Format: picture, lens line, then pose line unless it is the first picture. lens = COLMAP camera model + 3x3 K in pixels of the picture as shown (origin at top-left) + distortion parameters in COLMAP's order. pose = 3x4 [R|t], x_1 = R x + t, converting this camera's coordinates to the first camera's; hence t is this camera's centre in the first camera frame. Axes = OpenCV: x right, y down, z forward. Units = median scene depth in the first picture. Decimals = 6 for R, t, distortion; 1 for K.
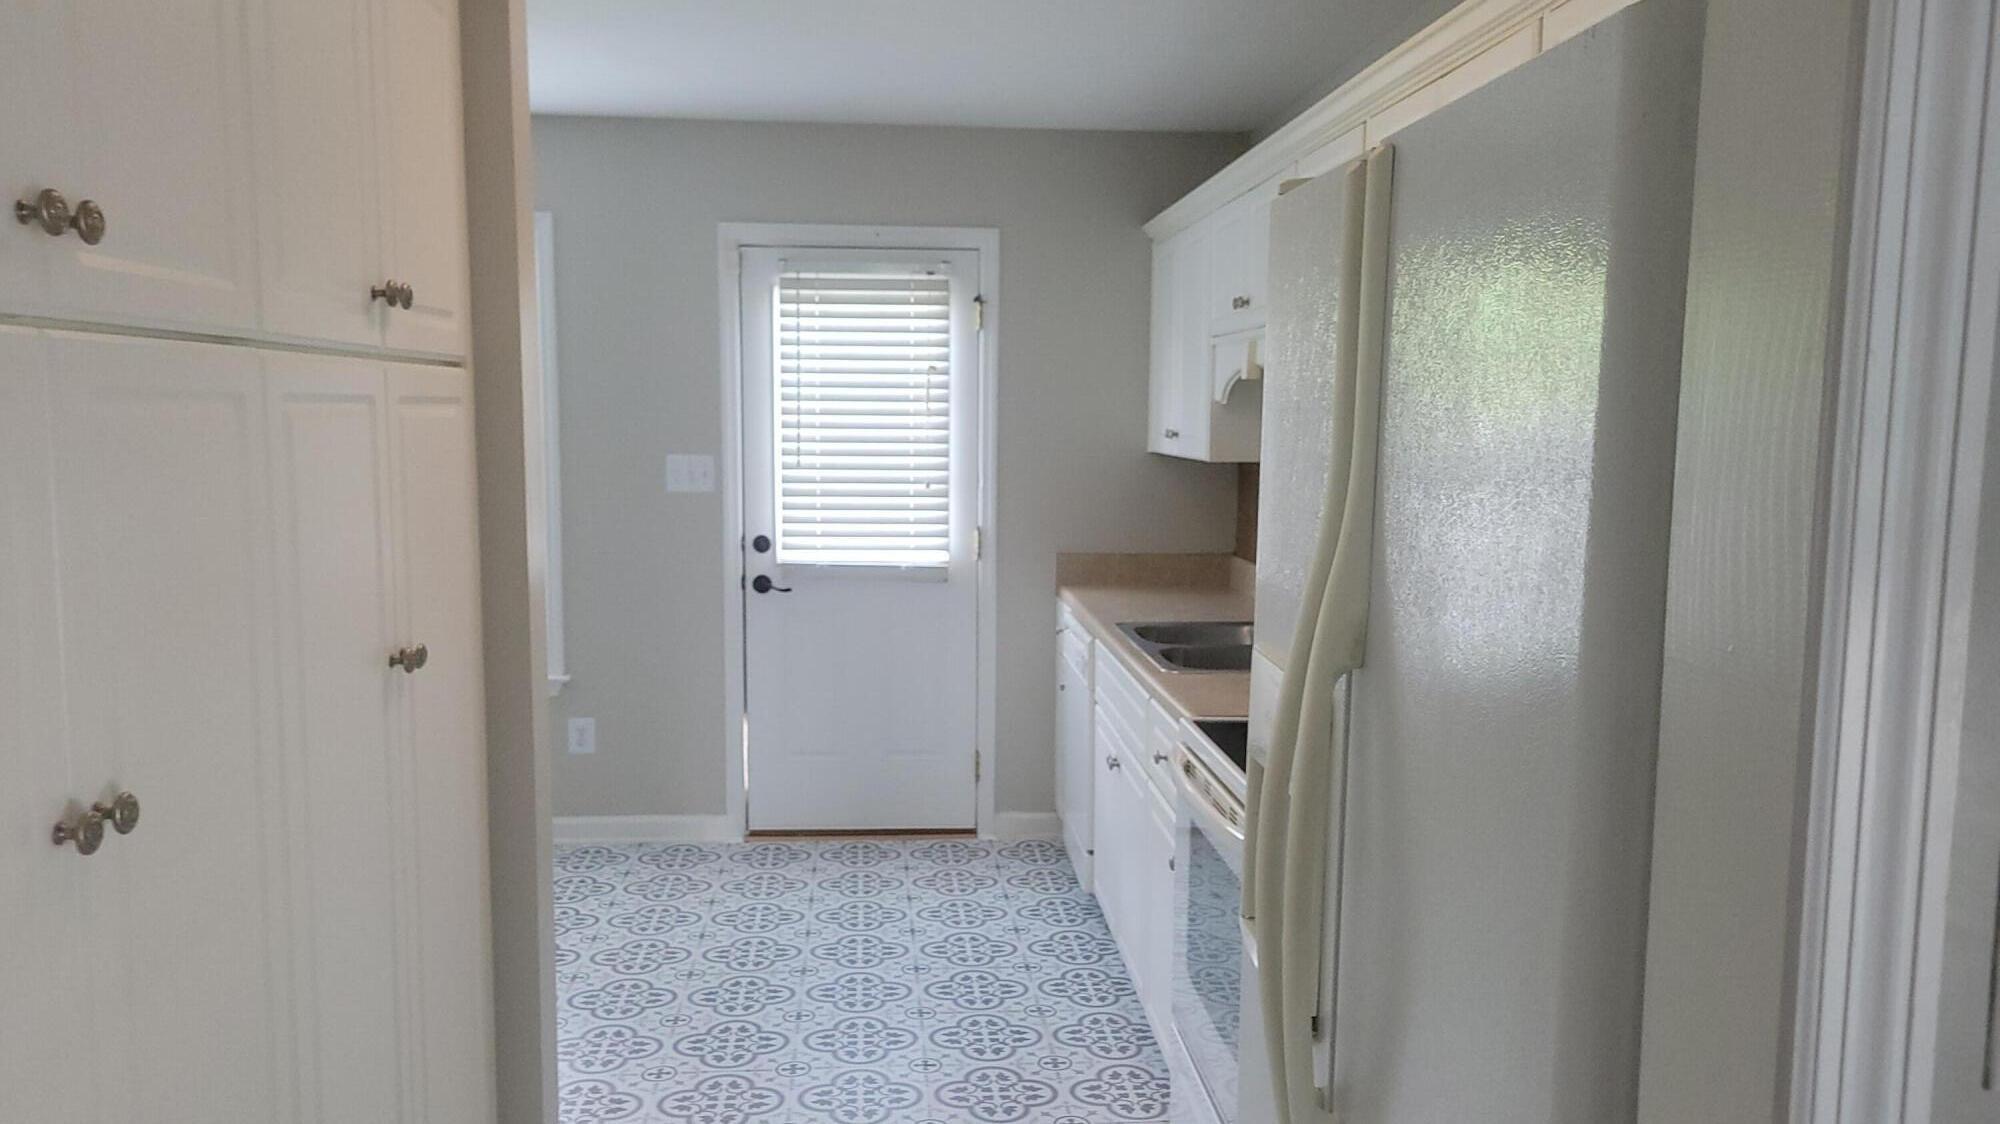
lens RADIAL K [[1514.1, 0, 993.0], [0, 1514.1, 617.3], [0, 0, 1]] dist [0.024918, -0.000054]
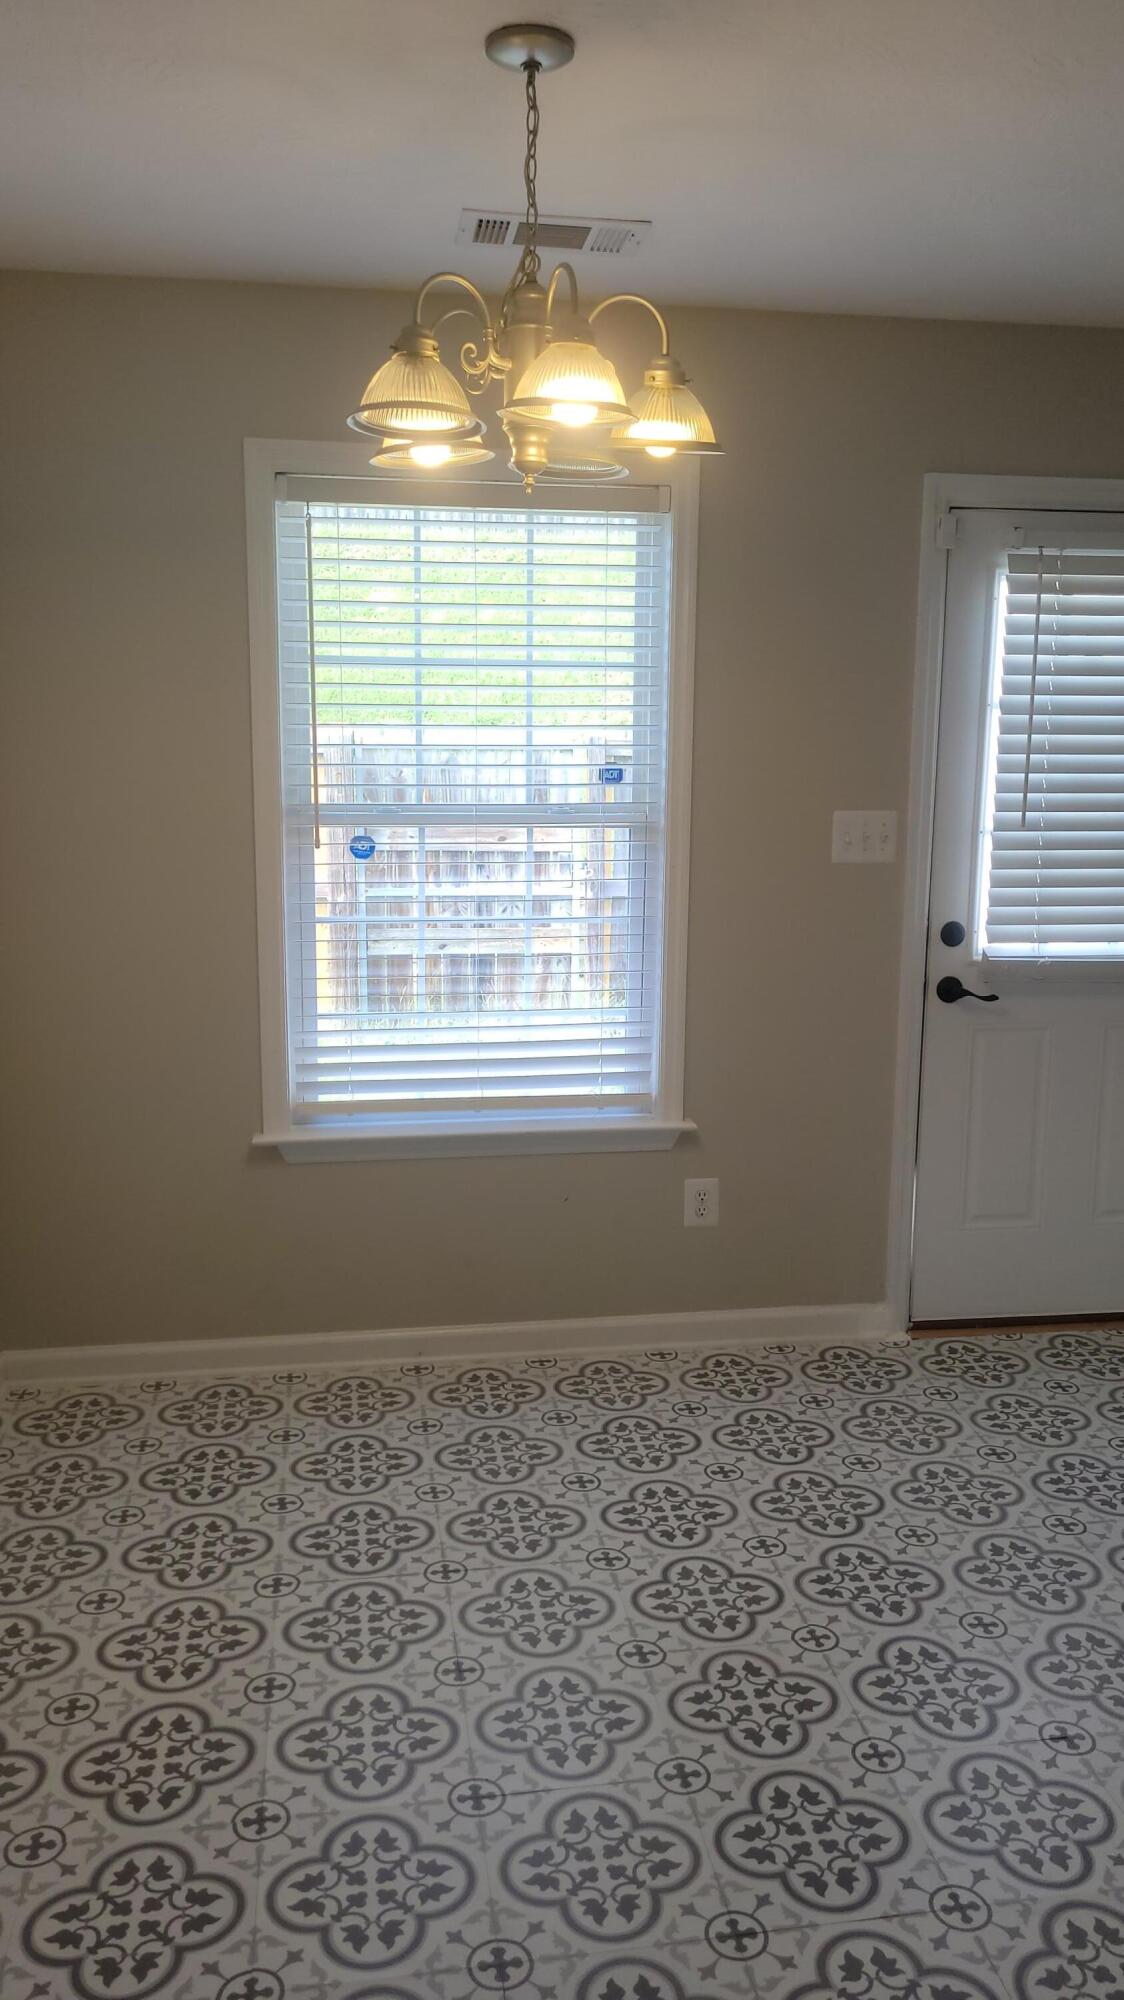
lens RADIAL K [[1514.1, 0, 595.5], [0, 1514.1, 1033.4], [0, 0, 1]] dist [0.024918, -0.000054]
pose [[0.997483, -0.010172, 0.070176, -0.372253], [0.005140, 0.997426, 0.071520, -0.053553], [-0.070722, -0.070980, 0.994967, 0.292684]]
